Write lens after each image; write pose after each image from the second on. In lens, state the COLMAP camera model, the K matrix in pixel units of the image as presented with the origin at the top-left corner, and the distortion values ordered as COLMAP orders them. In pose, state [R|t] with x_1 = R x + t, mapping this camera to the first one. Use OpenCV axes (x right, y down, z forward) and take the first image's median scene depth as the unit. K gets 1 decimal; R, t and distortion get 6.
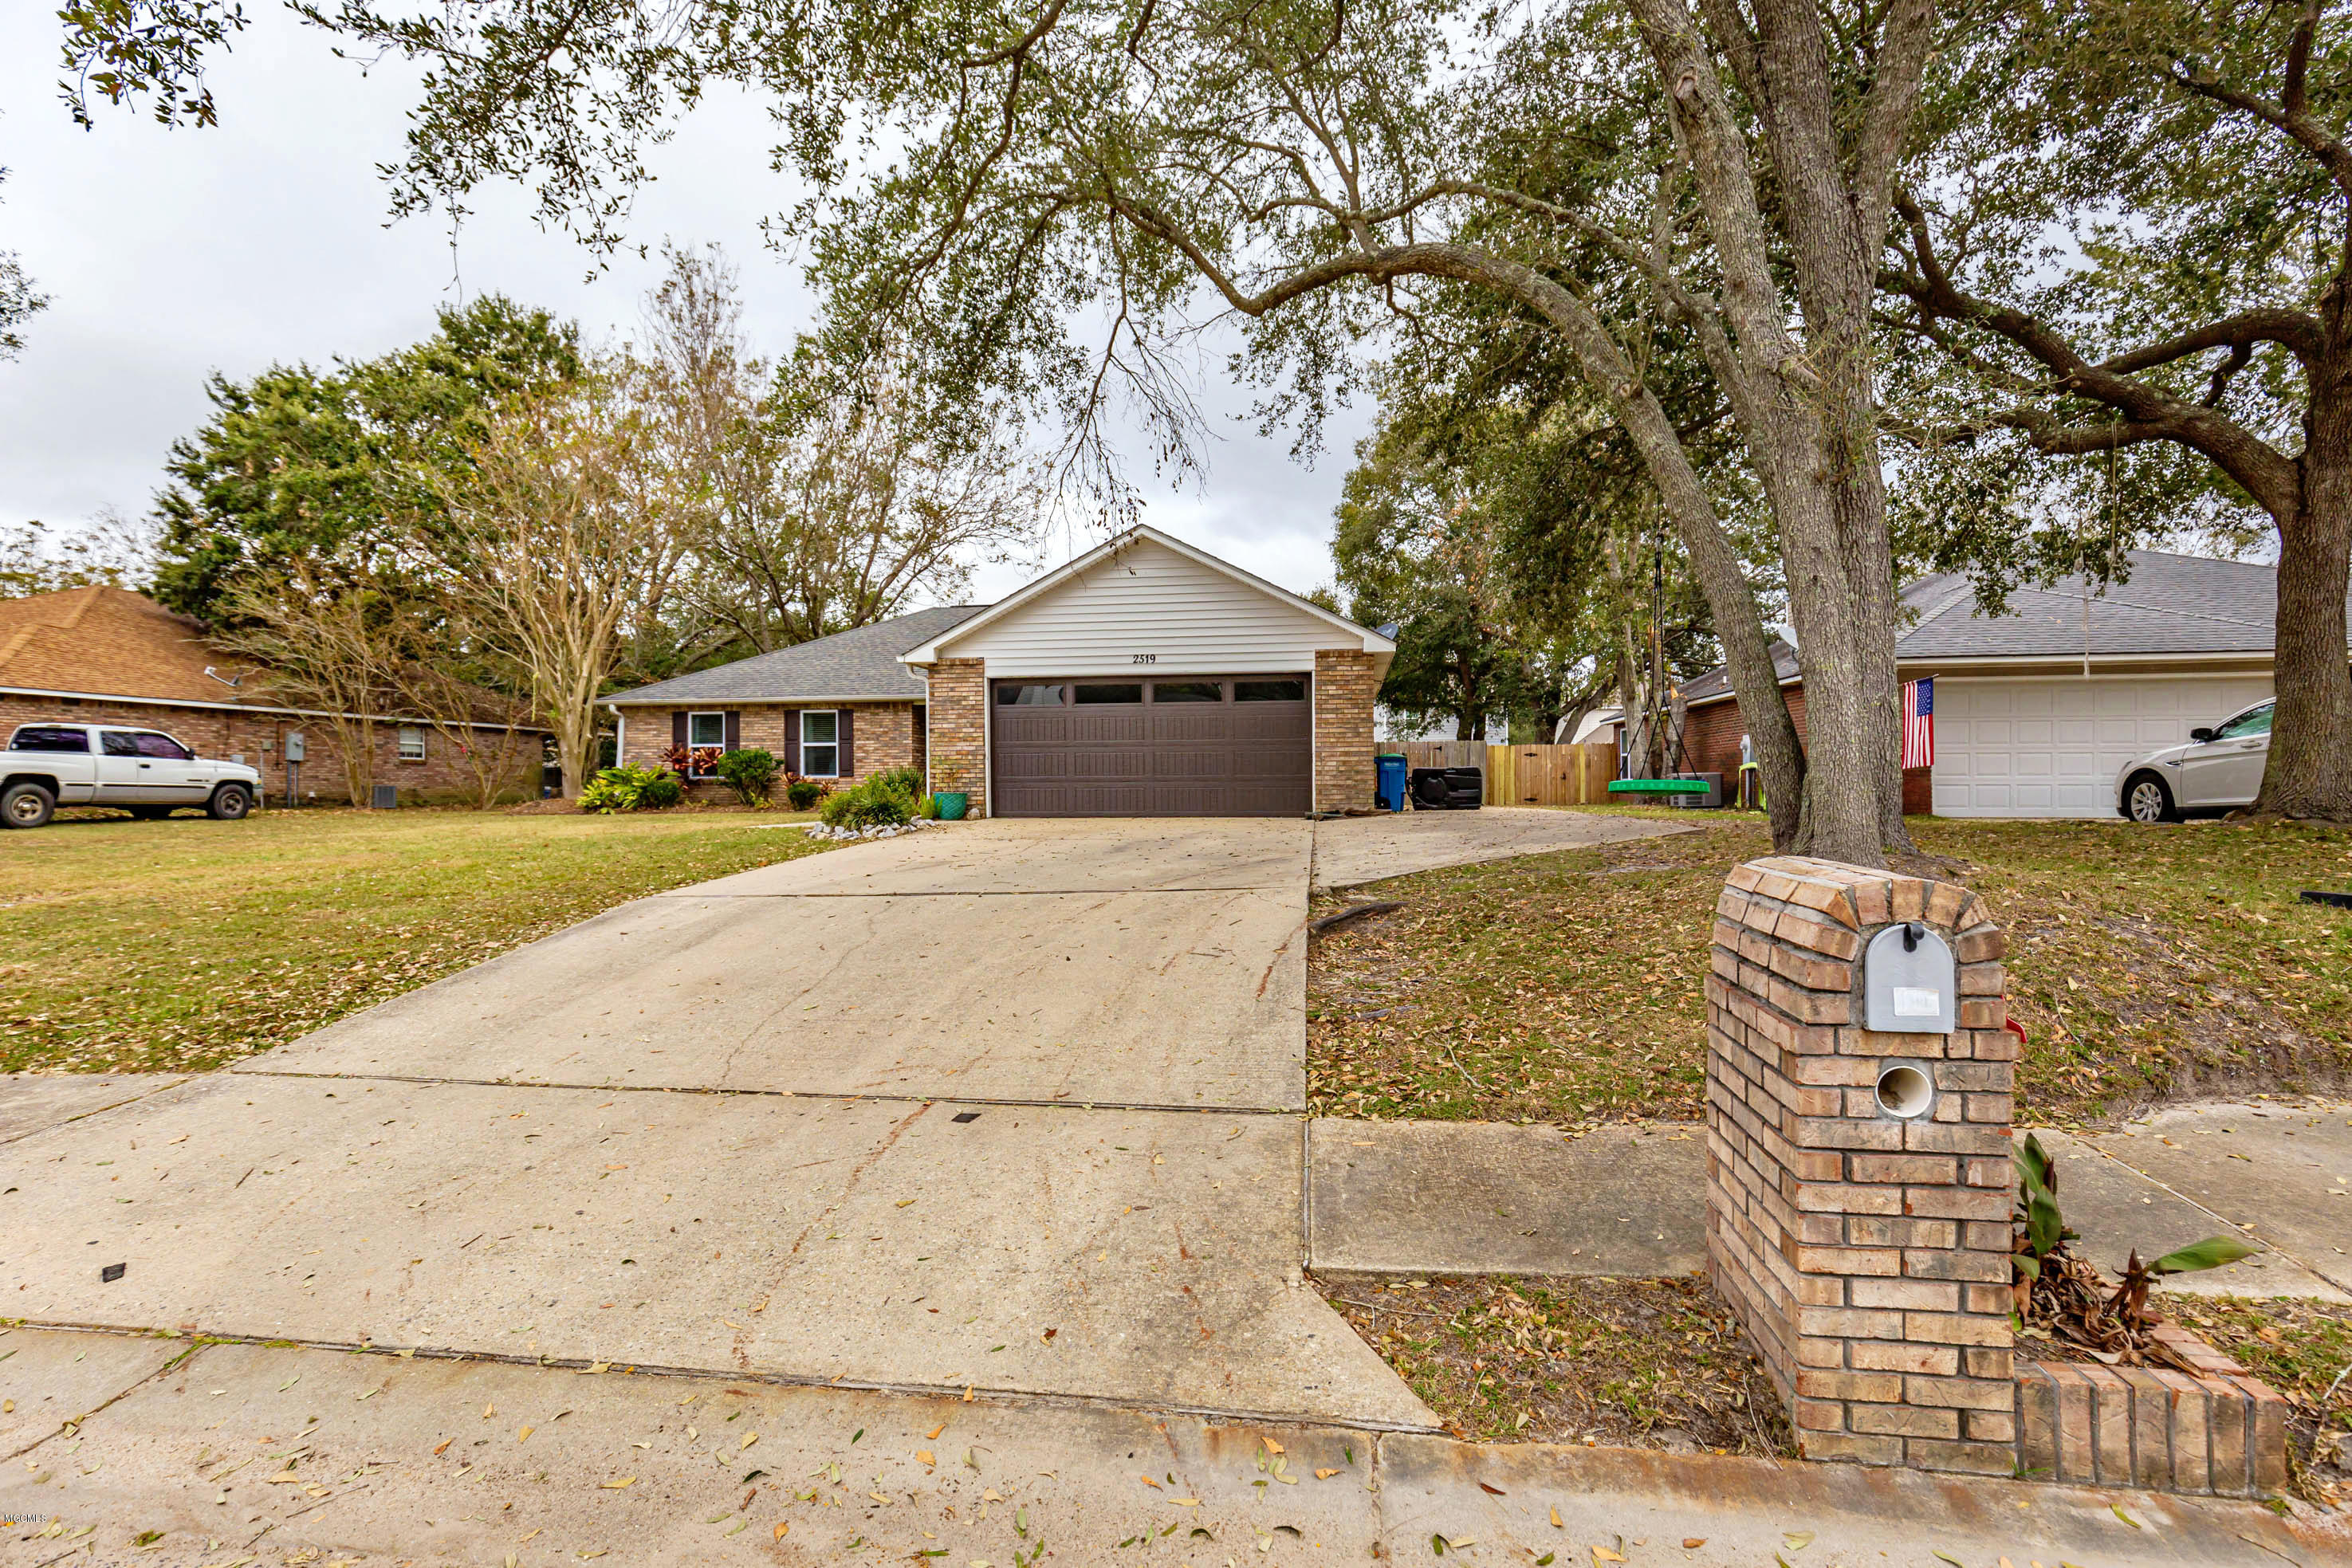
lens RADIAL K [[1087.5, 0, 1182.9], [0, 1087.5, 778.5], [0, 0, 1]] dist [-0.010763, -0.000734]
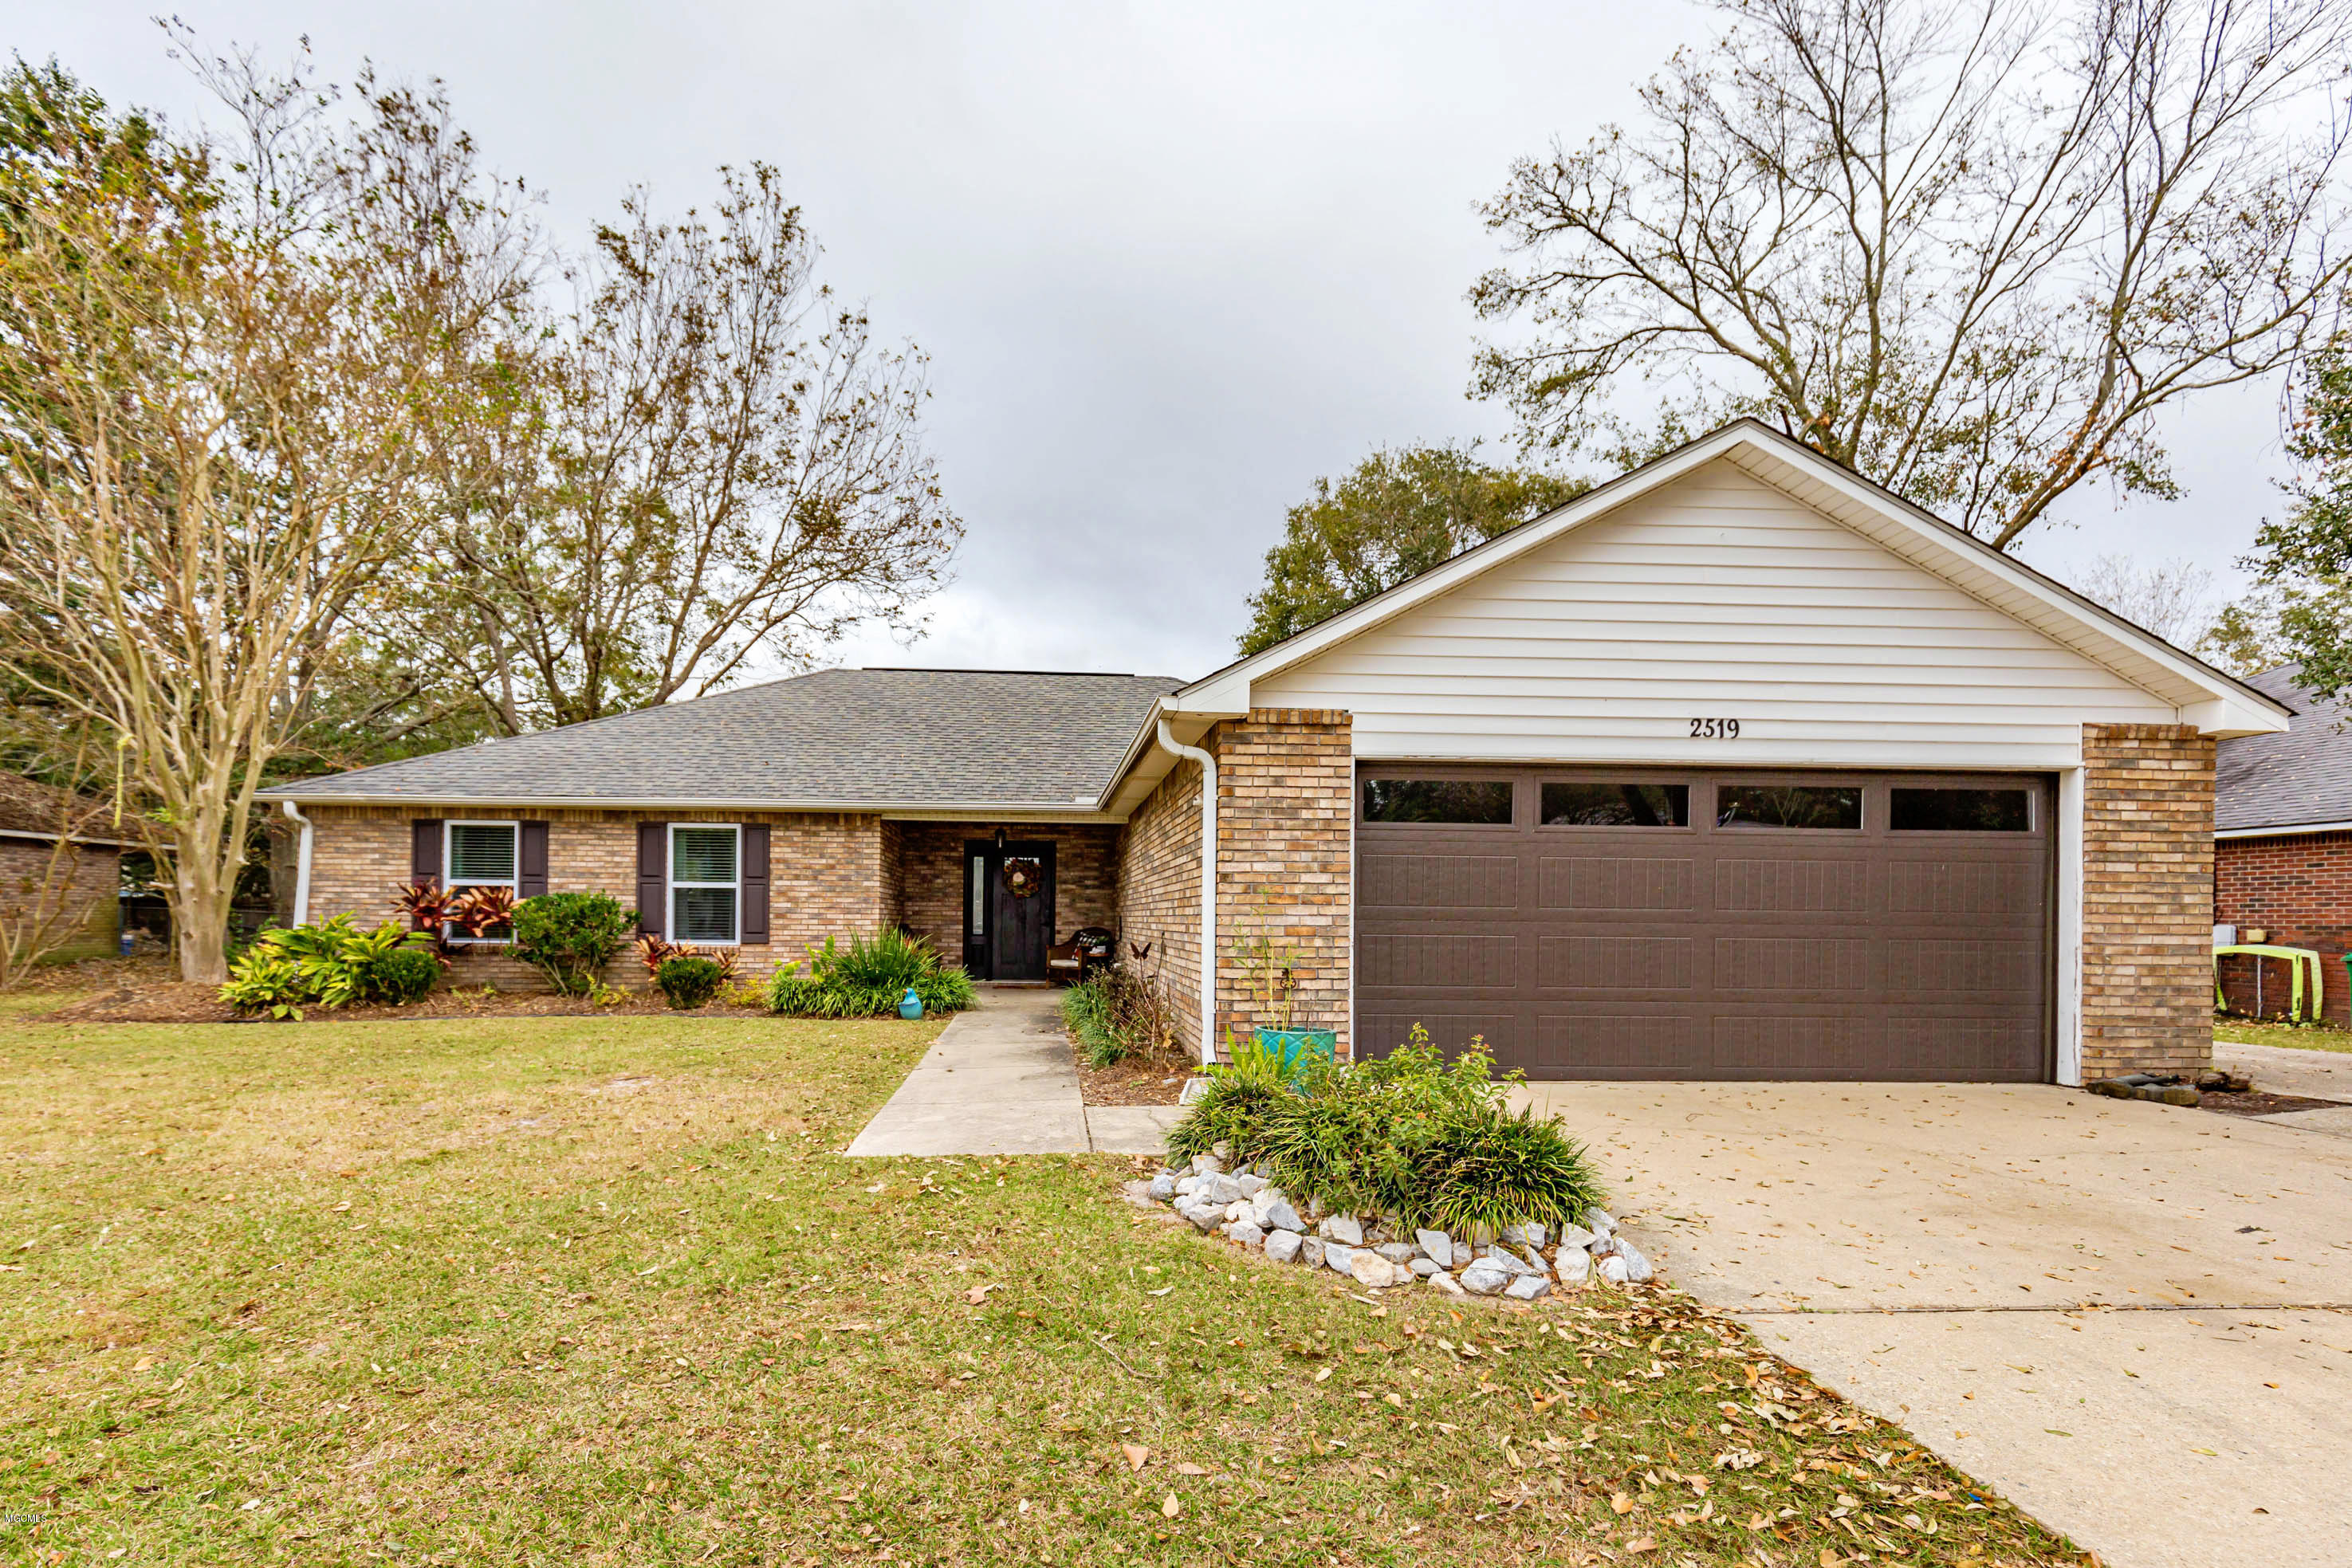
lens RADIAL K [[1087.5, 0, 1074.6], [0, 1087.5, 917.6], [0, 0, 1]] dist [-0.010763, -0.000734]
pose [[0.981088, 0.012787, 0.193140, -0.255875], [-0.014532, 0.999865, 0.007621, -0.021686], [-0.193017, -0.010284, 0.981142, 0.416076]]
